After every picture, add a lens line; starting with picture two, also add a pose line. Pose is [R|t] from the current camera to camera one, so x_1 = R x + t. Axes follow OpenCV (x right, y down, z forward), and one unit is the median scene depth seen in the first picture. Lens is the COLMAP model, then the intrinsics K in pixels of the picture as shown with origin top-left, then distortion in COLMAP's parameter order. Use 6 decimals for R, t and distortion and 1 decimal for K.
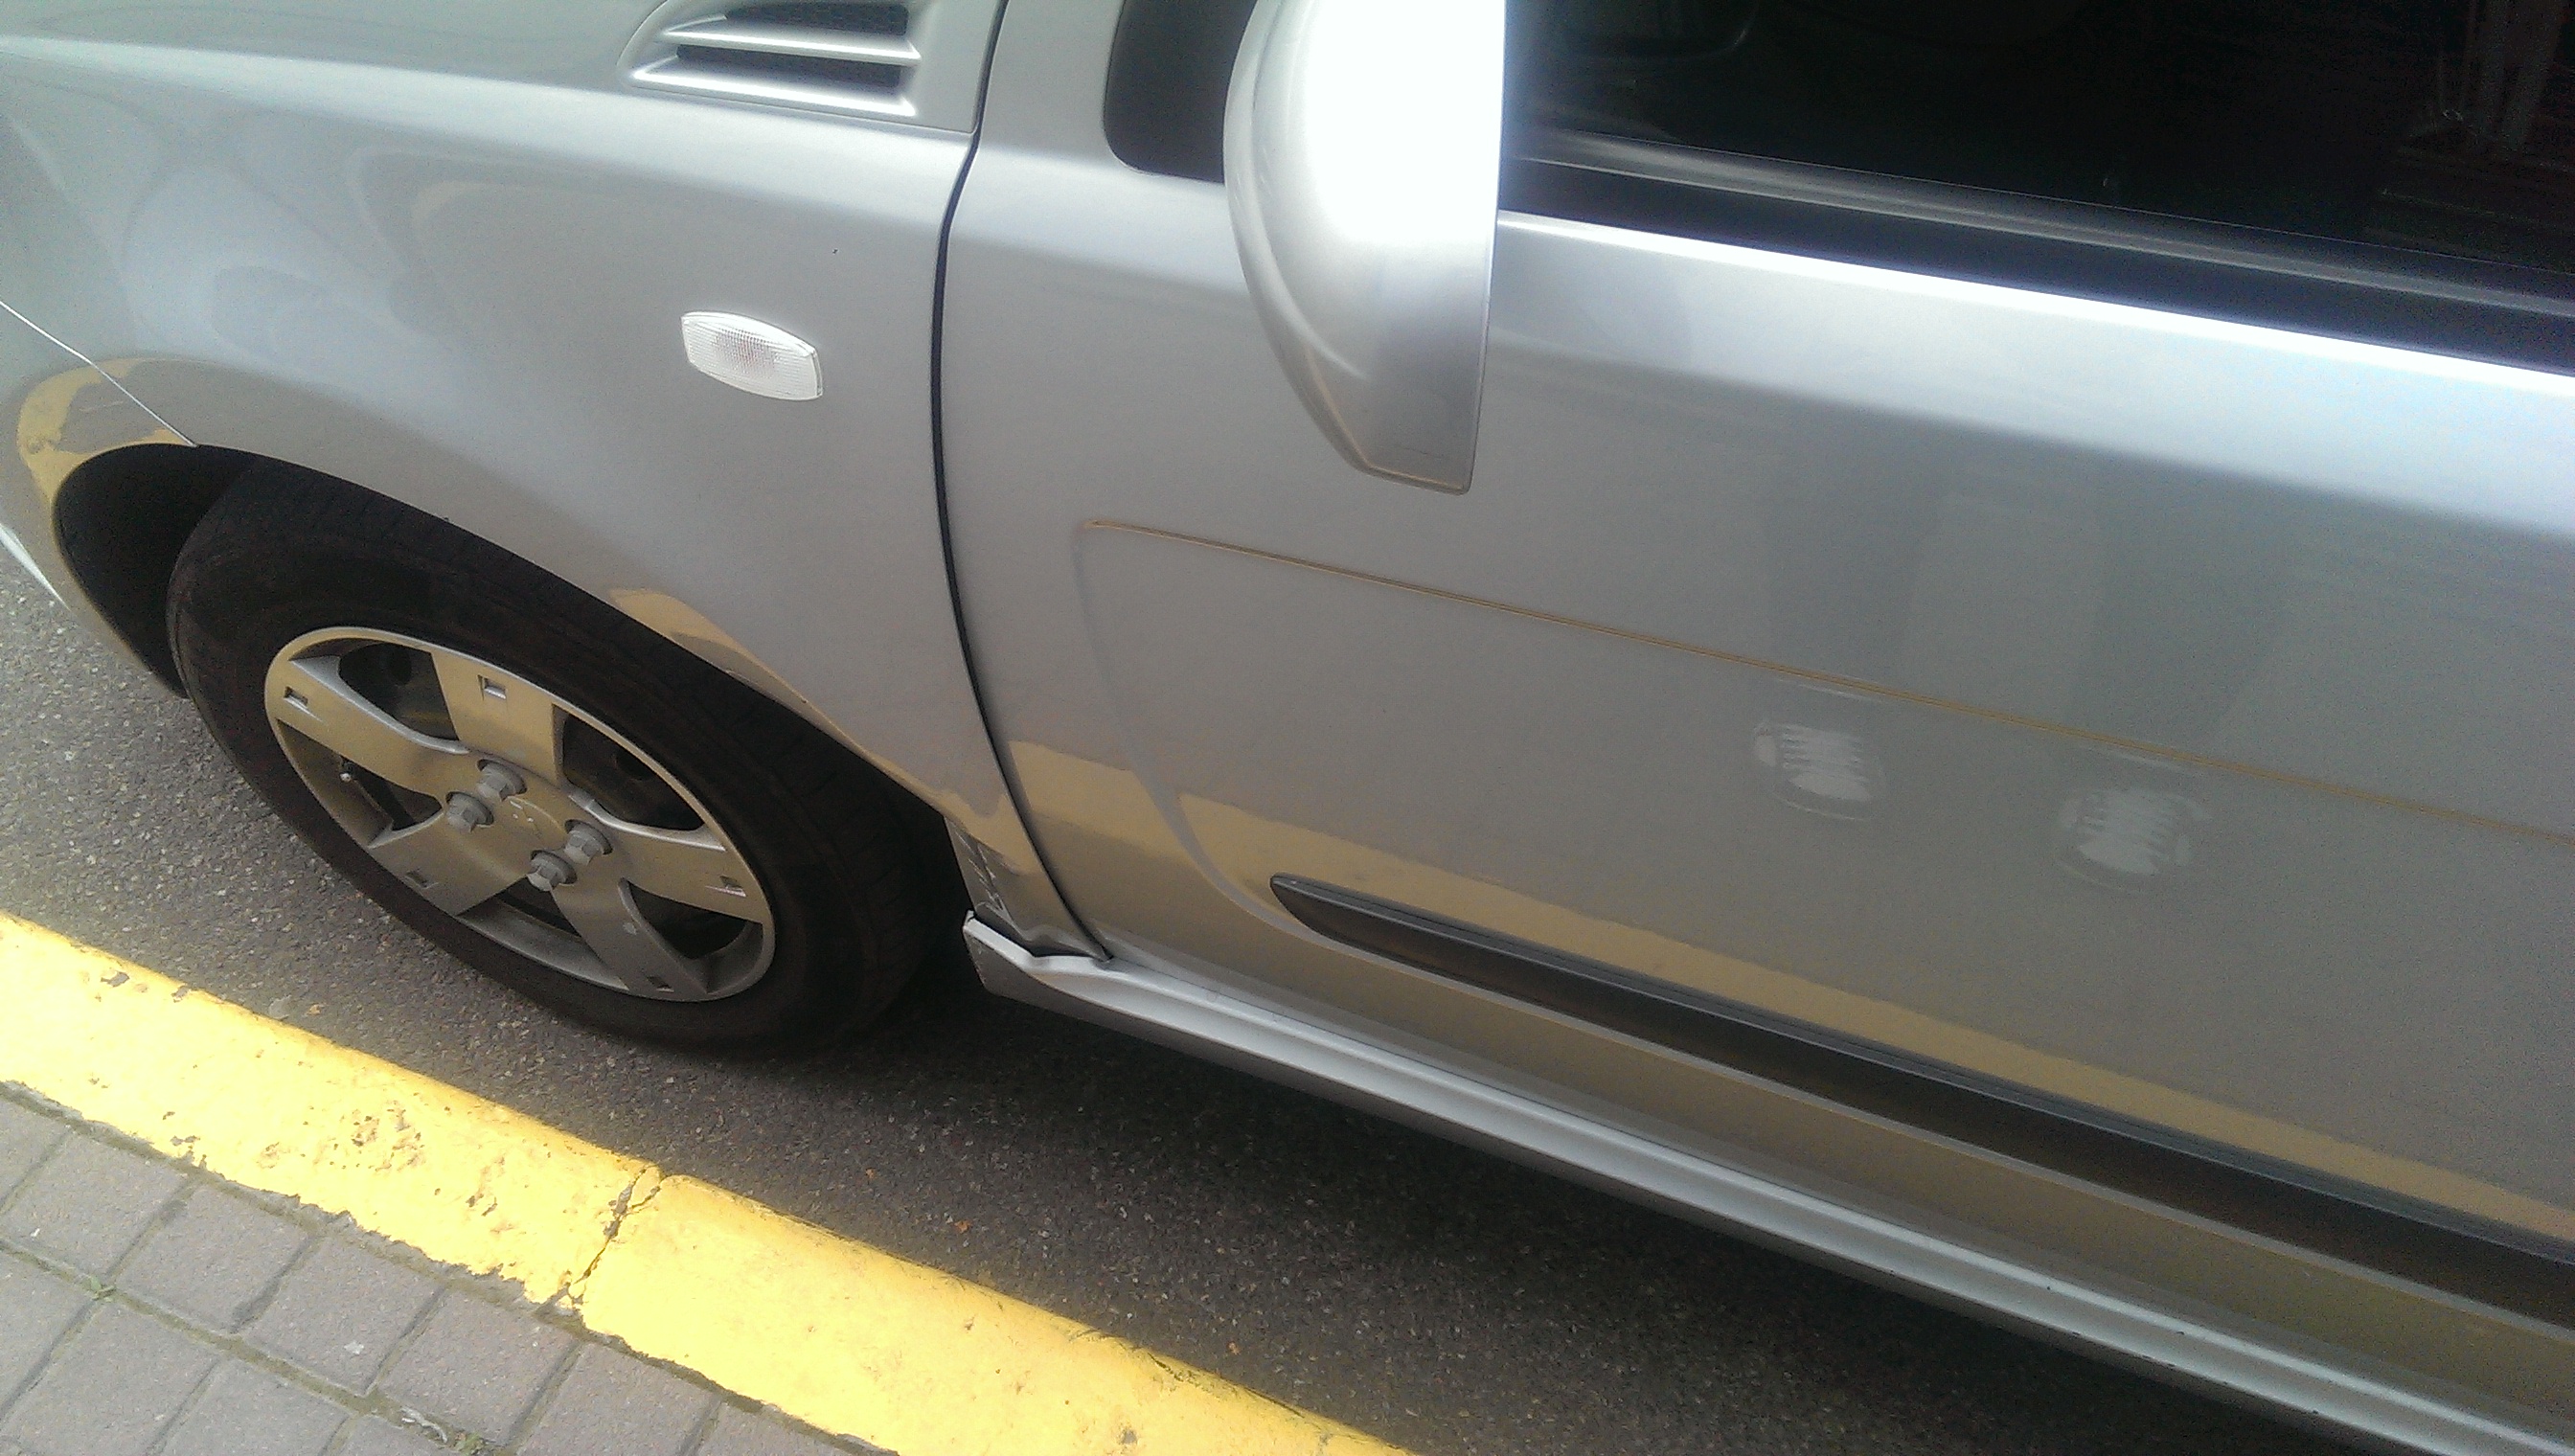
lens RADIAL K [[1898.2, 0, 1290.3], [0, 1898.2, 718.5], [0, 0, 1]] dist [0.005760, -0.020050]
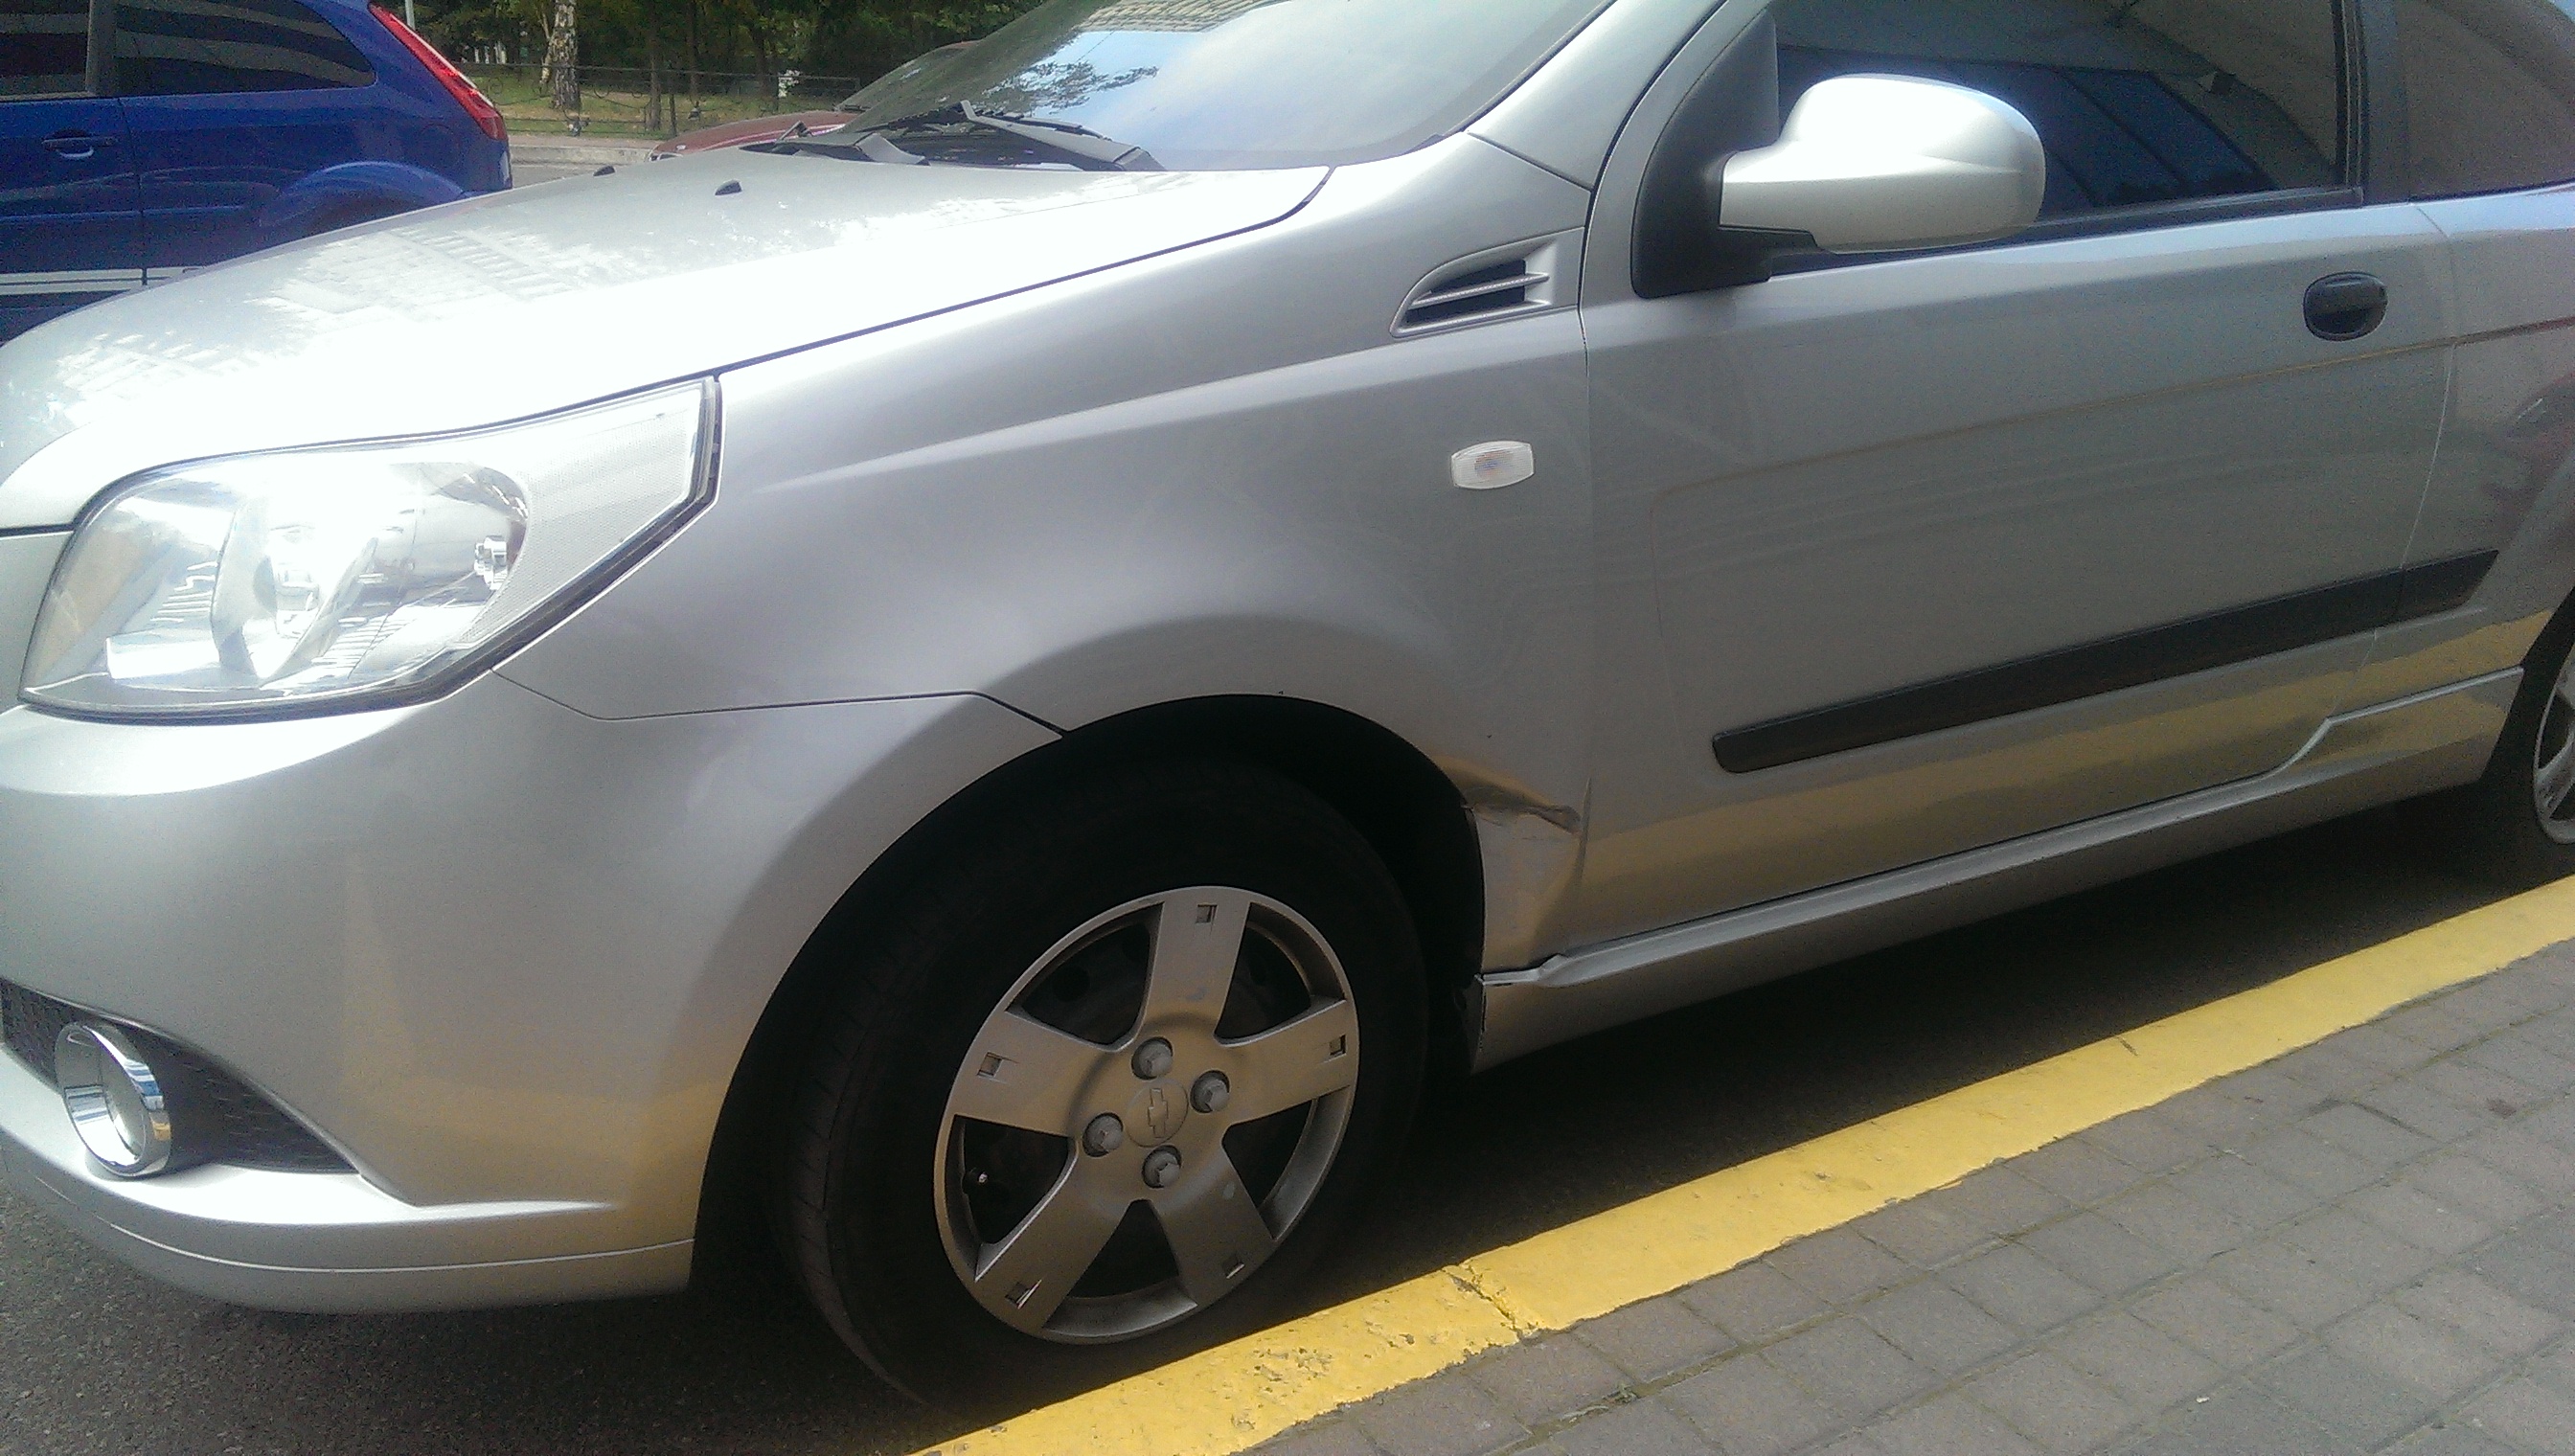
lens RADIAL K [[1898.2, 0, 1275.1], [0, 1898.2, 728.9], [0, 0, 1]] dist [0.005760, -0.020050]
pose [[0.609444, -0.248810, 0.752776, -1.268961], [0.587829, 0.778933, -0.218449, 0.181034], [-0.532010, 0.575636, 0.620974, 0.136614]]
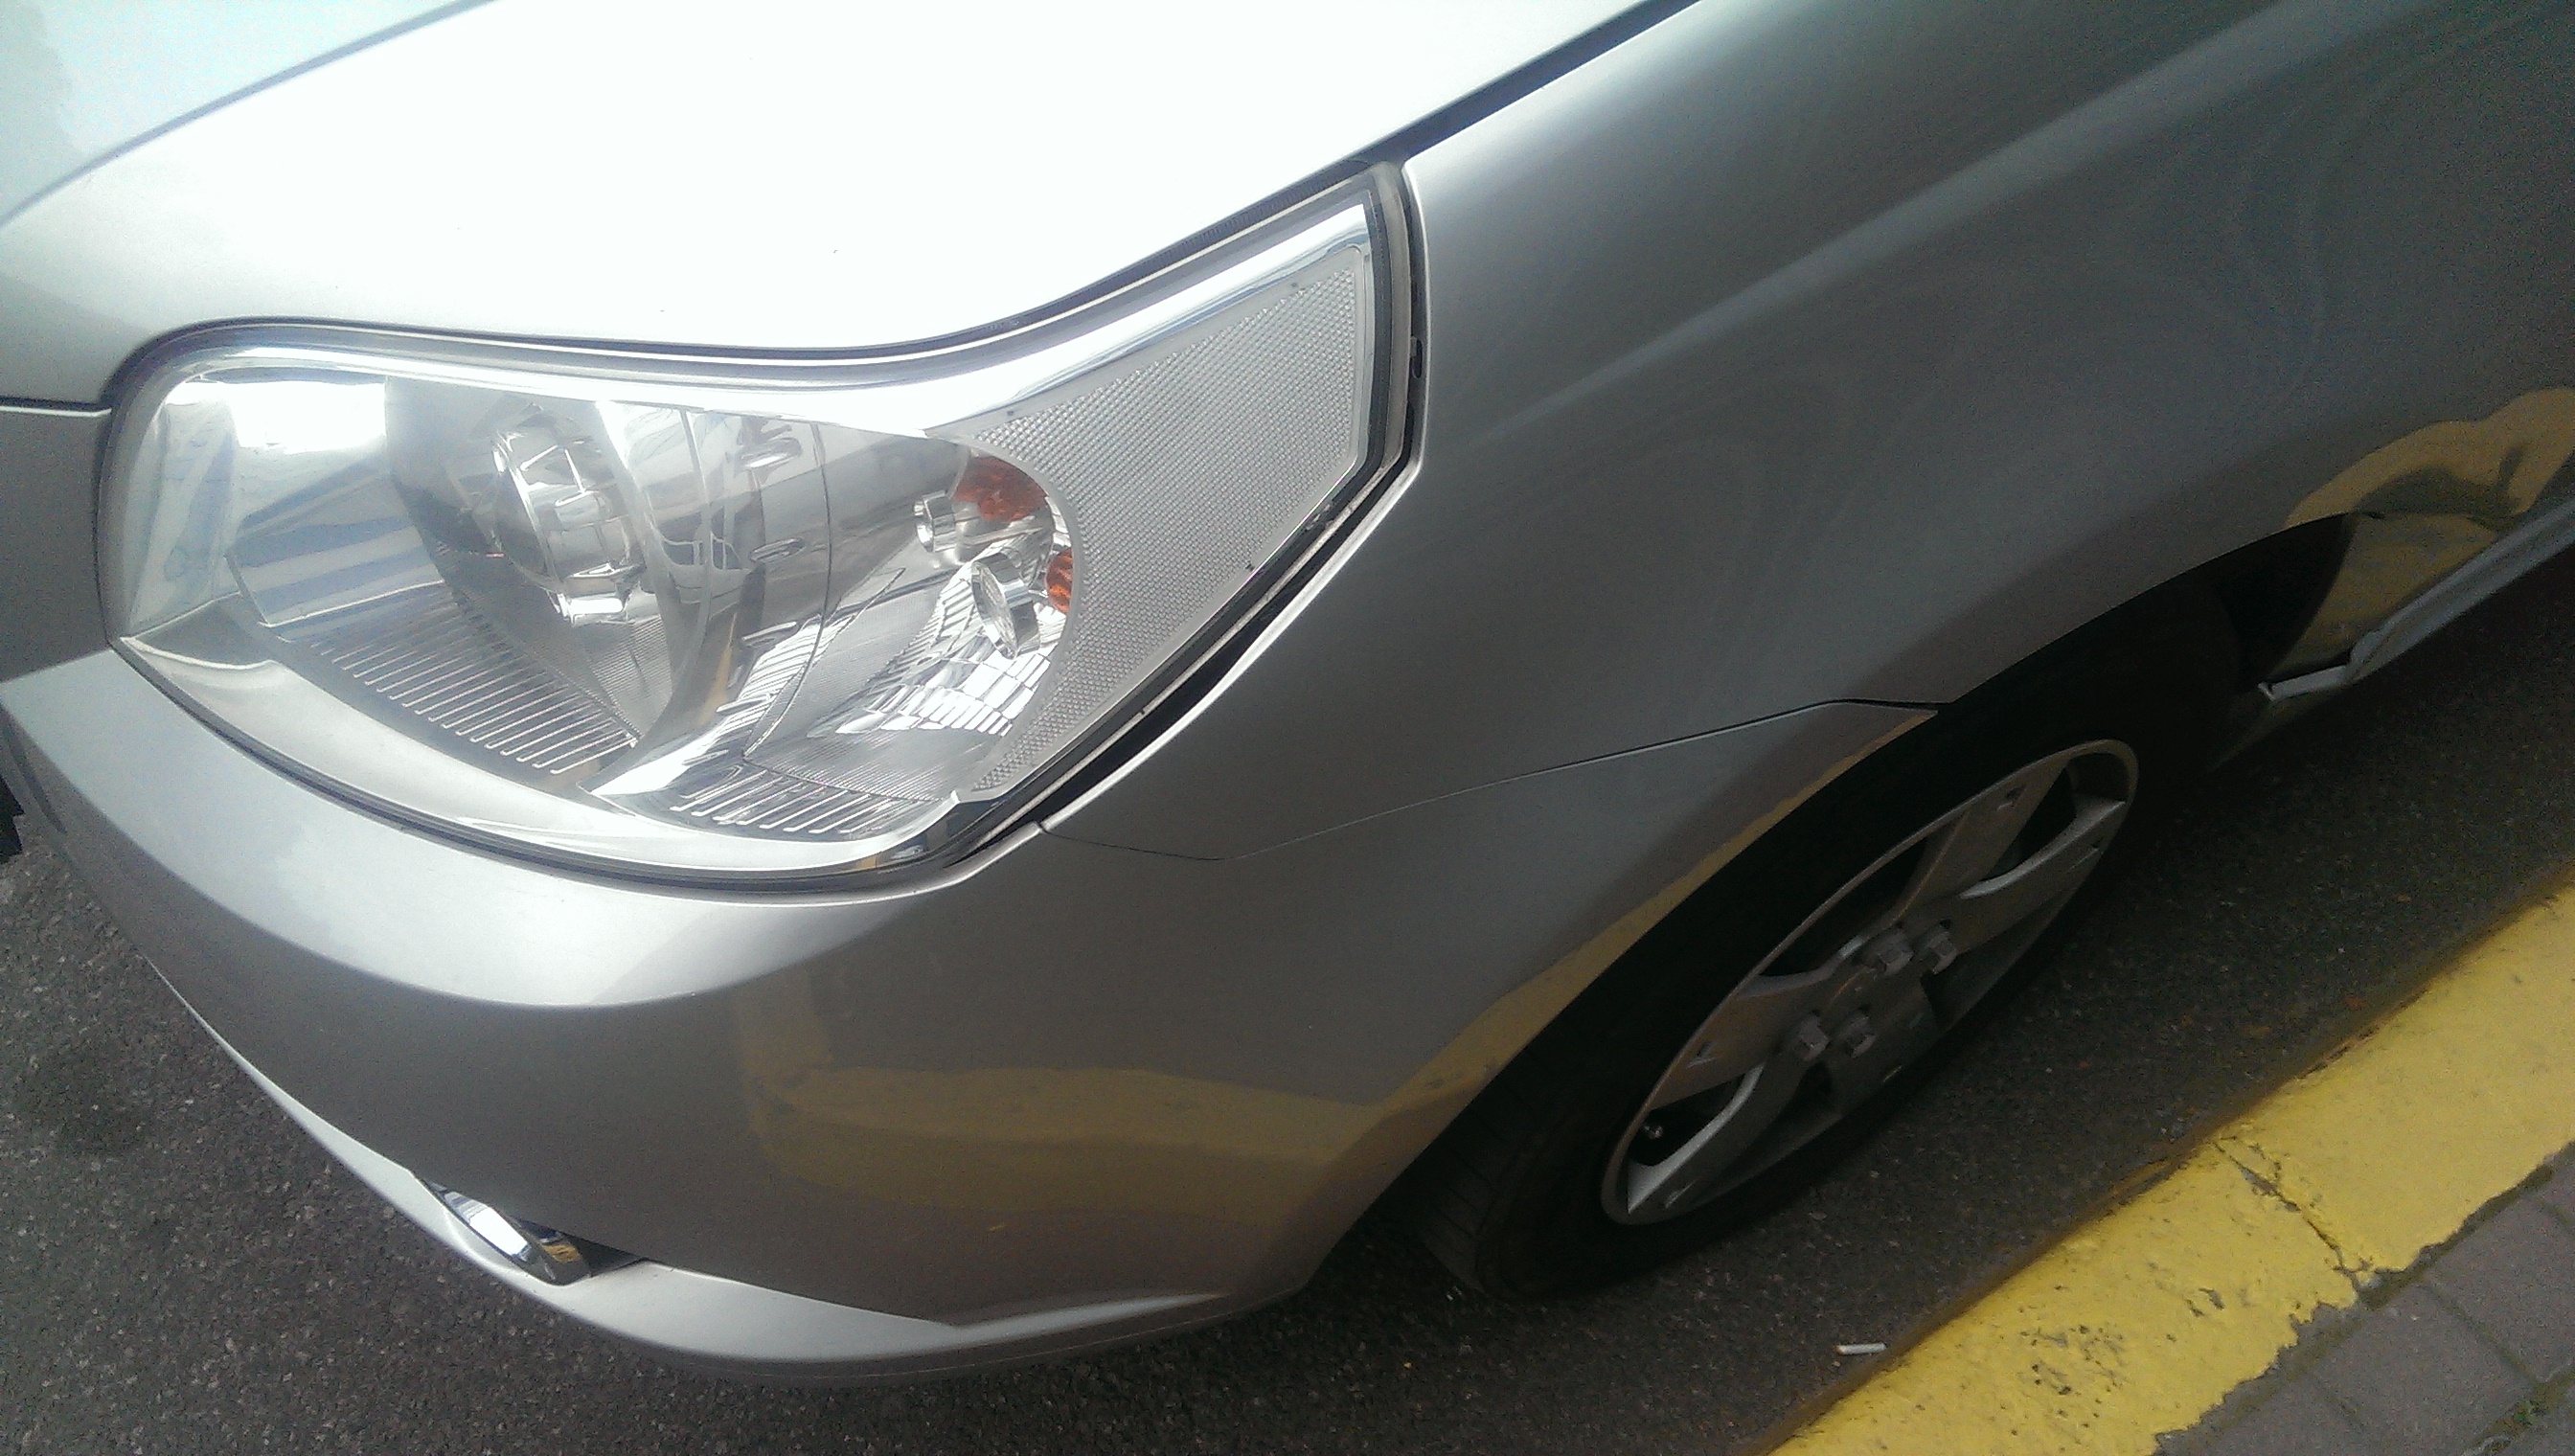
lens RADIAL K [[1898.2, 0, 1275.5], [0, 1898.2, 733.8], [0, 0, 1]] dist [0.005760, -0.020050]
pose [[0.608157, -0.638077, 0.472232, -0.953147], [0.602575, 0.758339, 0.248647, -0.419911], [-0.516768, 0.133338, 0.845678, 0.472764]]
